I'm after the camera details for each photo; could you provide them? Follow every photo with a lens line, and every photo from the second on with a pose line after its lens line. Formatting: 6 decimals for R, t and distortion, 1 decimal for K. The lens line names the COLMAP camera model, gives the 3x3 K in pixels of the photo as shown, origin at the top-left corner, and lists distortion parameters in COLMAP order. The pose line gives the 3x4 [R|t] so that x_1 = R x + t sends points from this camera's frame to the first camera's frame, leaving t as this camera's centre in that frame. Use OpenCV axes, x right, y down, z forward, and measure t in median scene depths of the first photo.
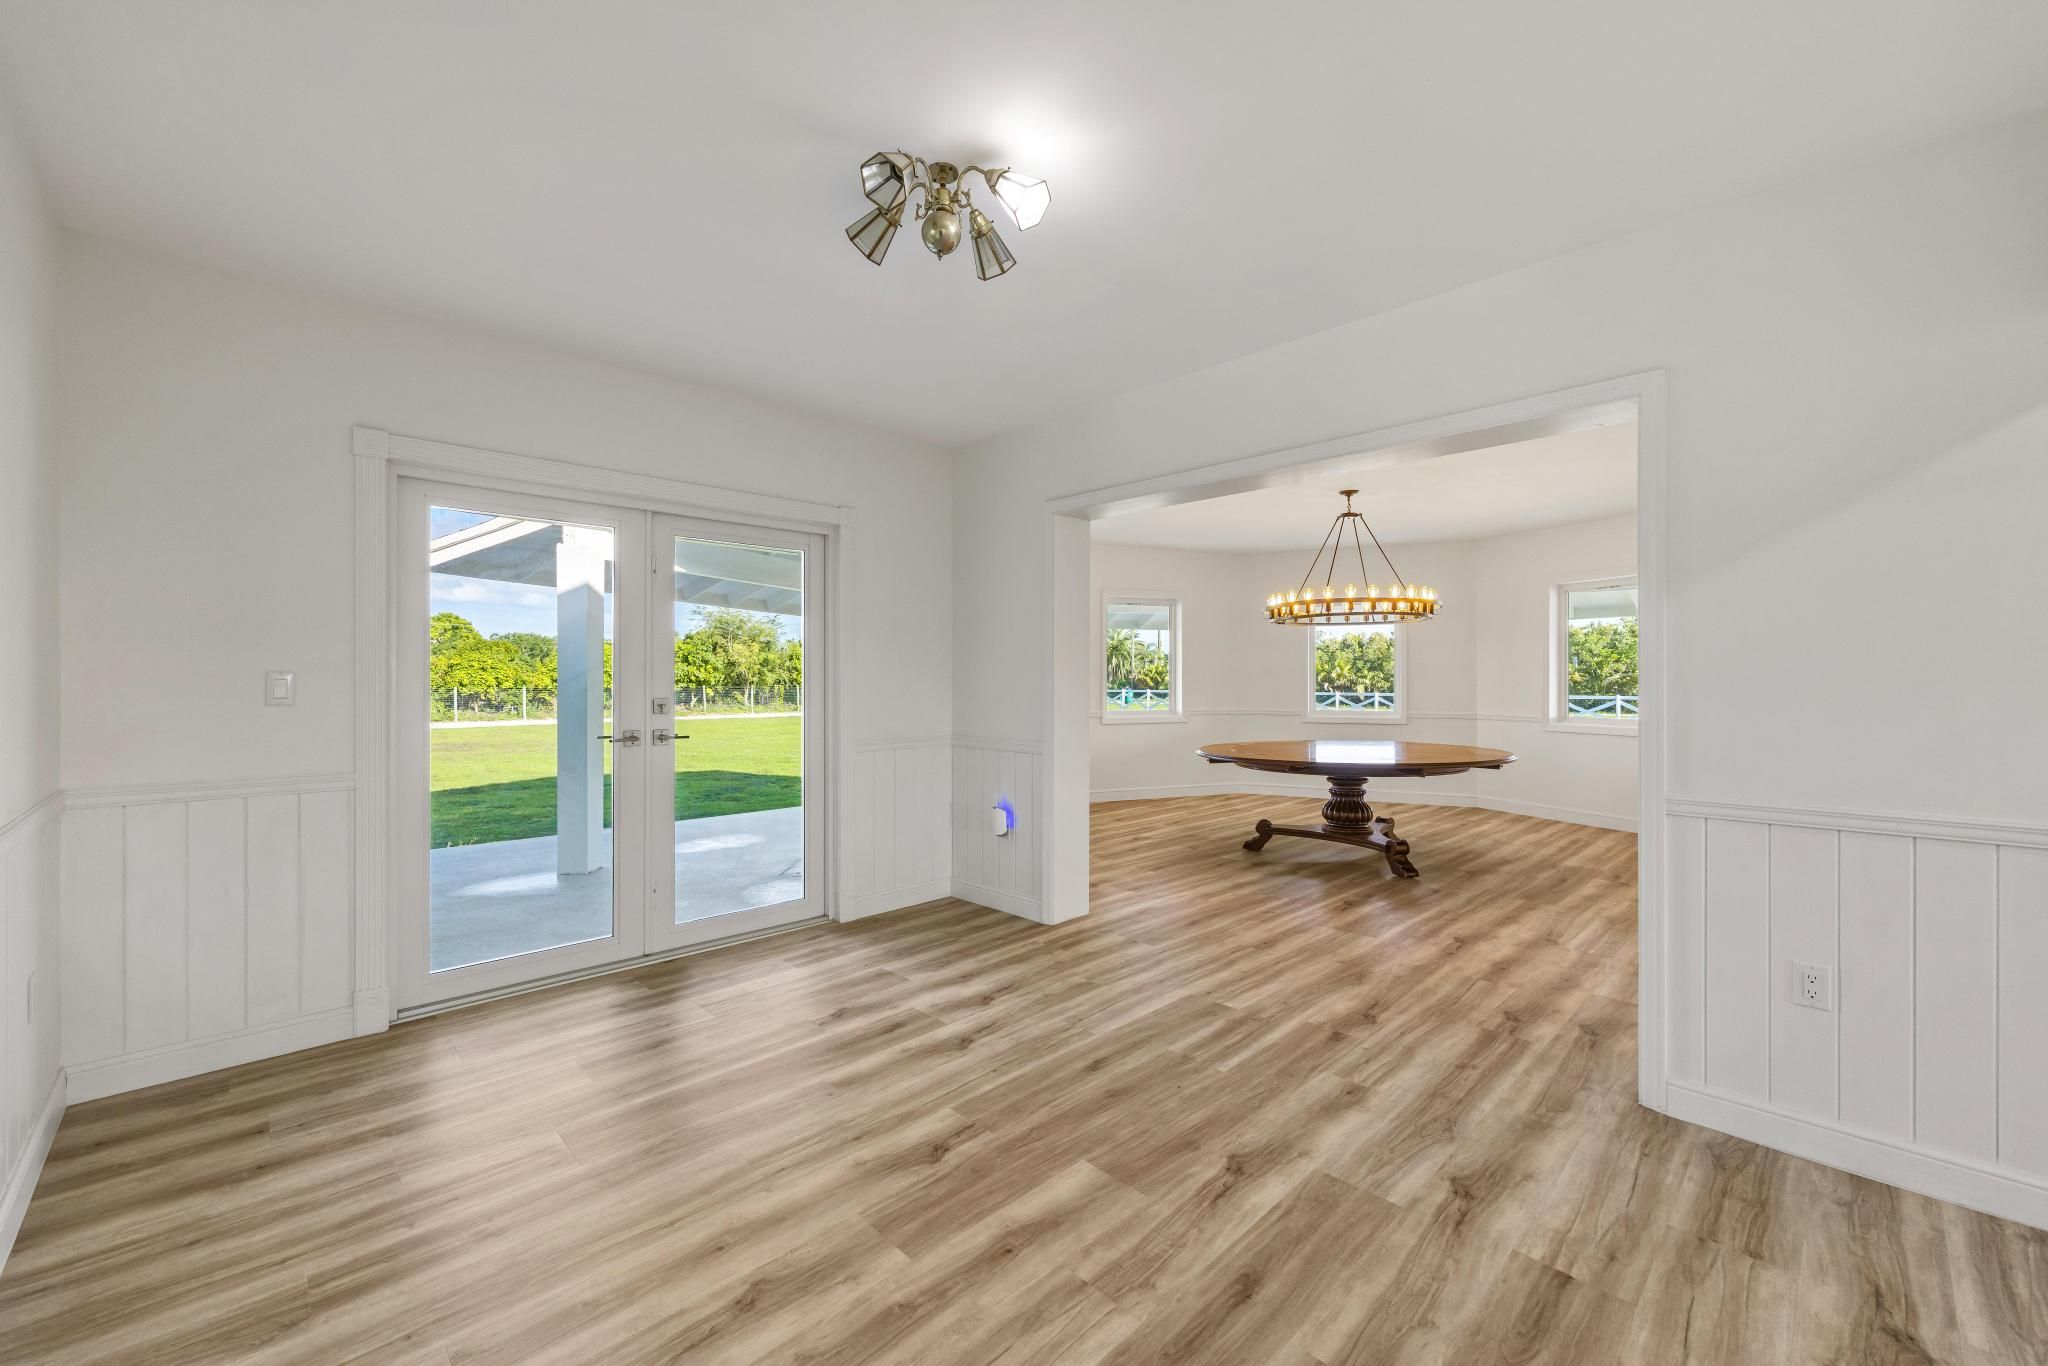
lens RADIAL K [[823.1, 0, 1024.2], [0, 823.1, 681.3], [0, 0, 1]] dist [-0.000367, 0.000299]
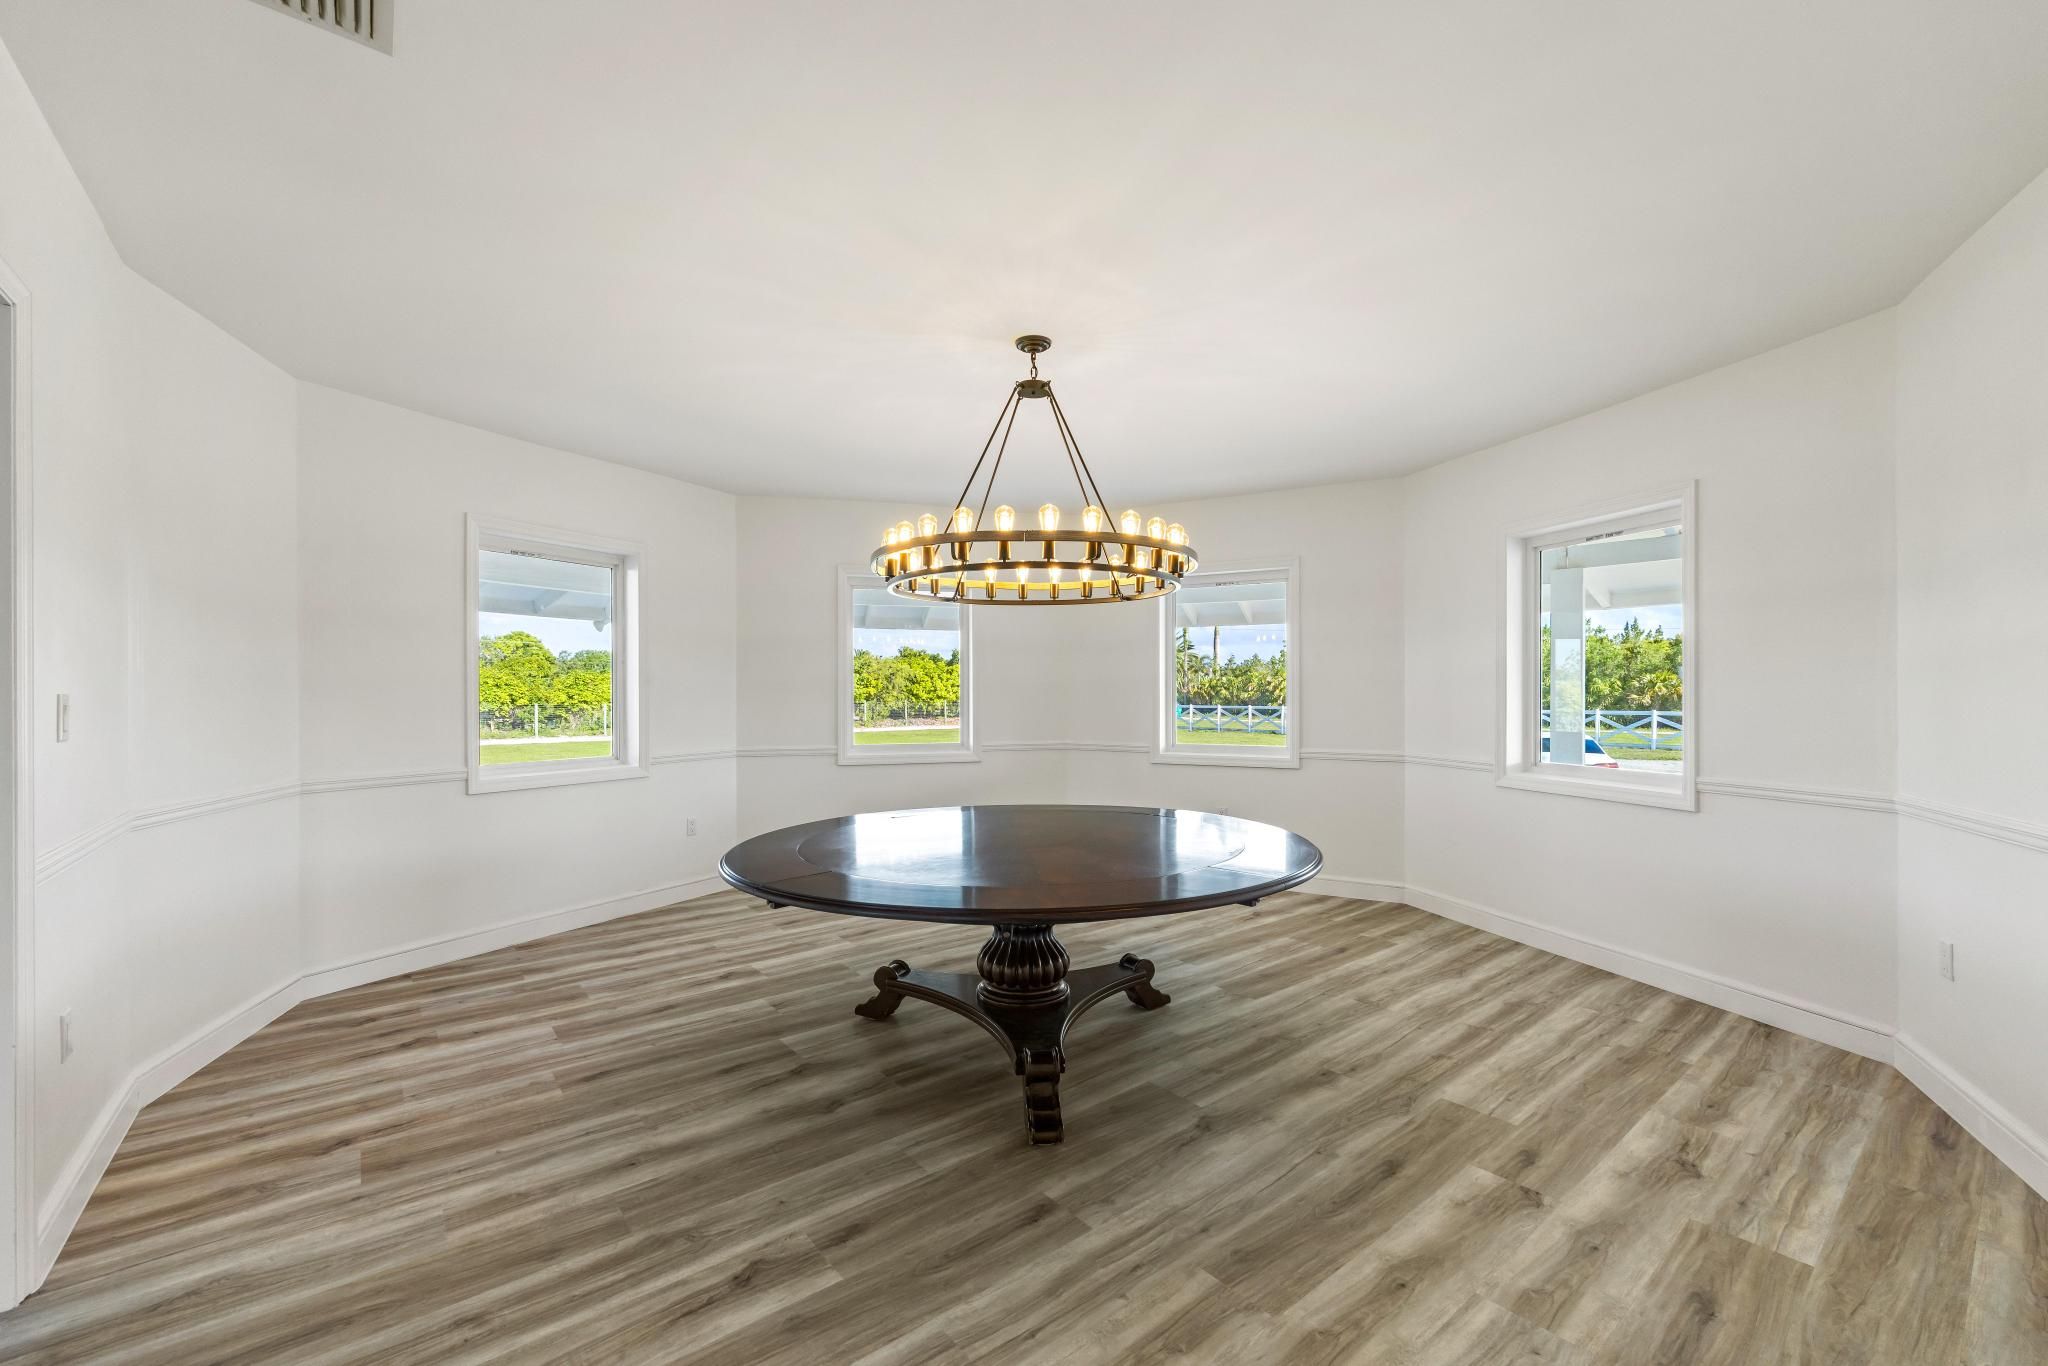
lens RADIAL K [[823.1, 0, 1020.3], [0, 823.1, 699.6], [0, 0, 1]] dist [-0.000367, 0.000299]
pose [[0.995675, -0.002558, -0.092871, 0.135632], [0.002980, 0.999986, 0.004405, -0.002116], [0.092859, -0.004663, 0.995668, 0.149383]]
